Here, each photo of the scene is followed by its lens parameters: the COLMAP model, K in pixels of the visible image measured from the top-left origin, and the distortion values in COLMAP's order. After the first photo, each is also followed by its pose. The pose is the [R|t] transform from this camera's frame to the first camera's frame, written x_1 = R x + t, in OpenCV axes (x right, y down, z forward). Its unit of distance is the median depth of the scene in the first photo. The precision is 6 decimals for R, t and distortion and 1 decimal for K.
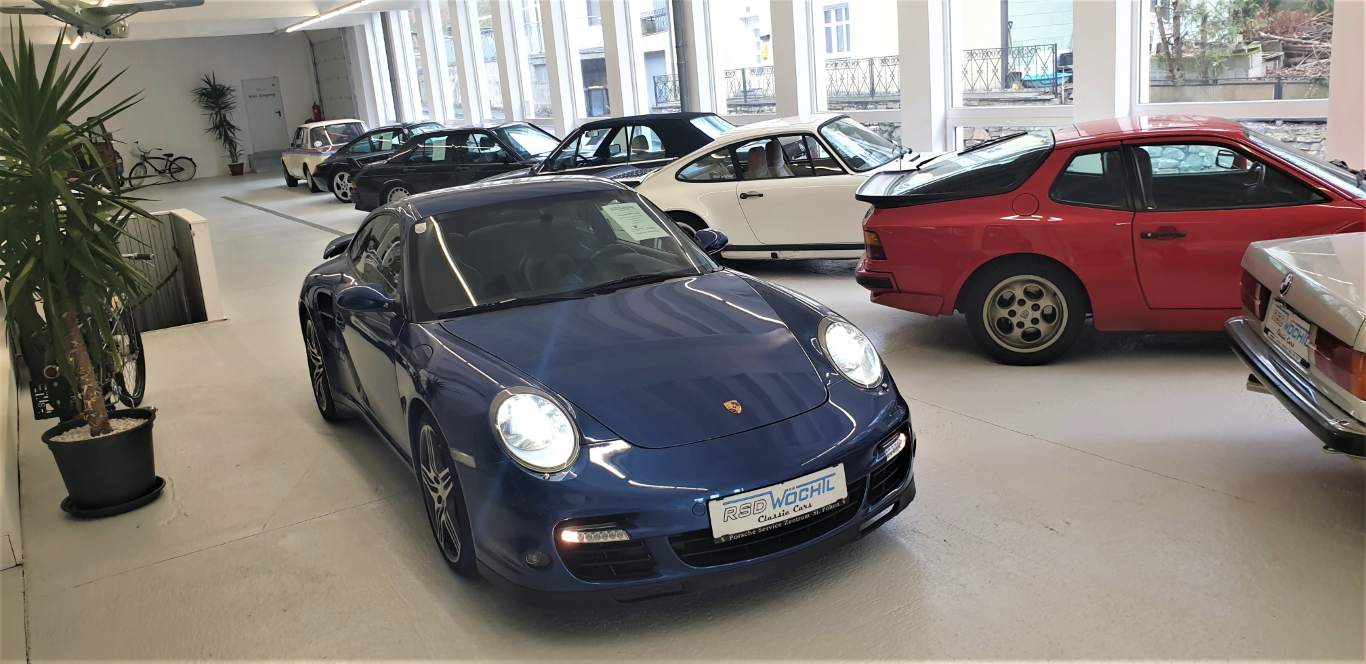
lens RADIAL K [[1070.7, 0, 683.8], [0, 1070.7, 305.8], [0, 0, 1]] dist [0.039698, -0.027860]
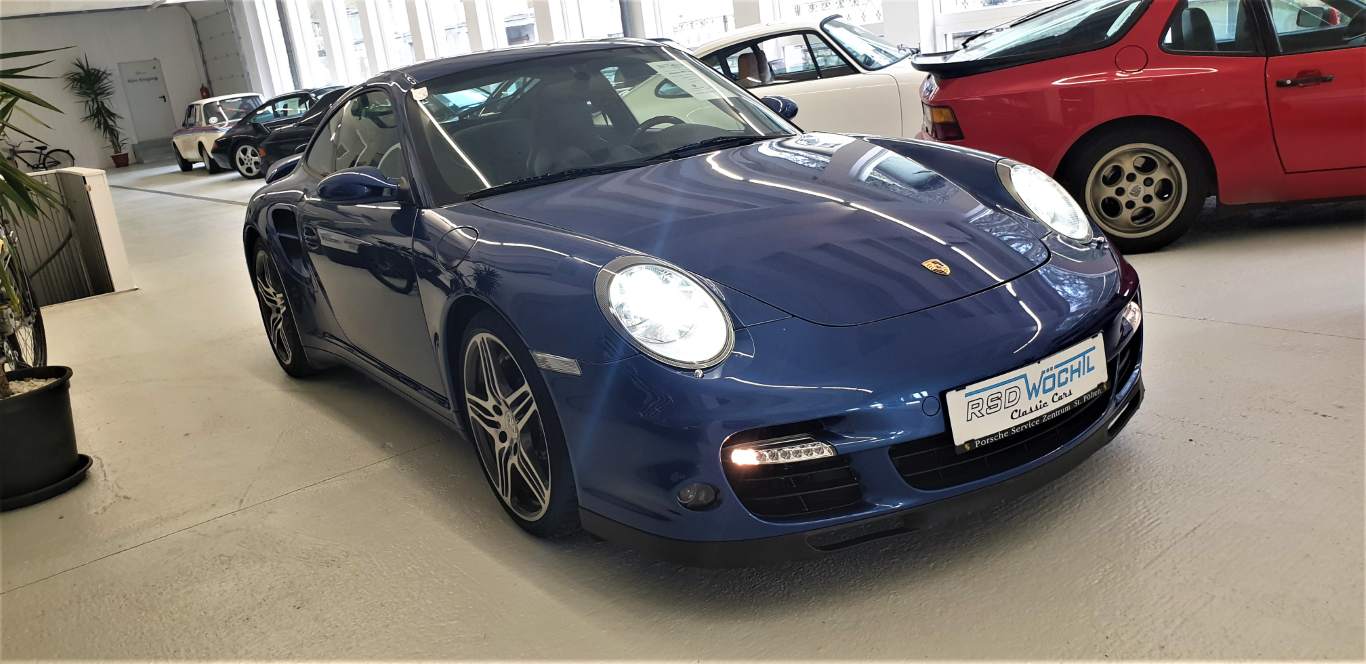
lens RADIAL K [[1070.7, 0, 680.9], [0, 1070.7, 323.2], [0, 0, 1]] dist [0.039698, -0.027860]
pose [[0.994688, -0.066067, 0.078930, -0.108130], [0.063480, 0.997375, 0.034846, 0.058444], [-0.081025, -0.029651, 0.996271, 0.189111]]
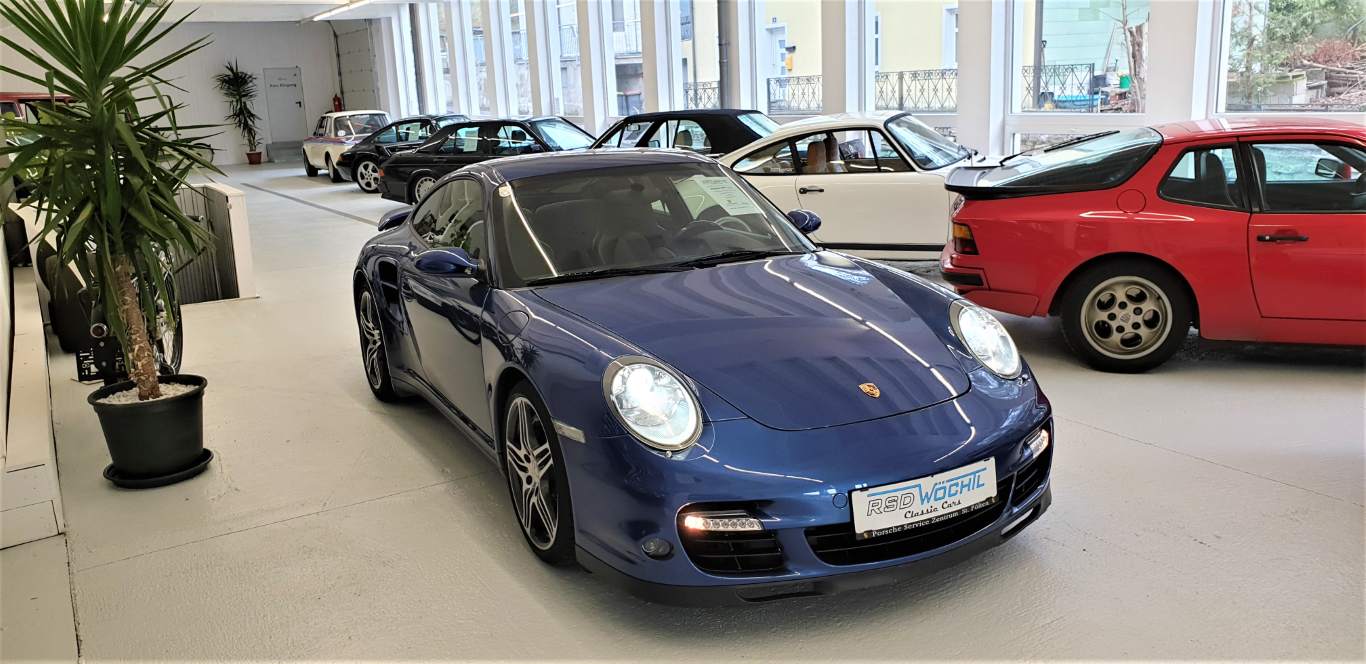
lens RADIAL K [[1070.7, 0, 685.4], [0, 1070.7, 297.1], [0, 0, 1]] dist [0.039698, -0.027860]
pose [[0.999085, 0.042768, -0.000382, -0.067976], [-0.042766, 0.998876, -0.020434, 0.025222], [-0.000493, 0.020431, 0.999791, 0.058402]]
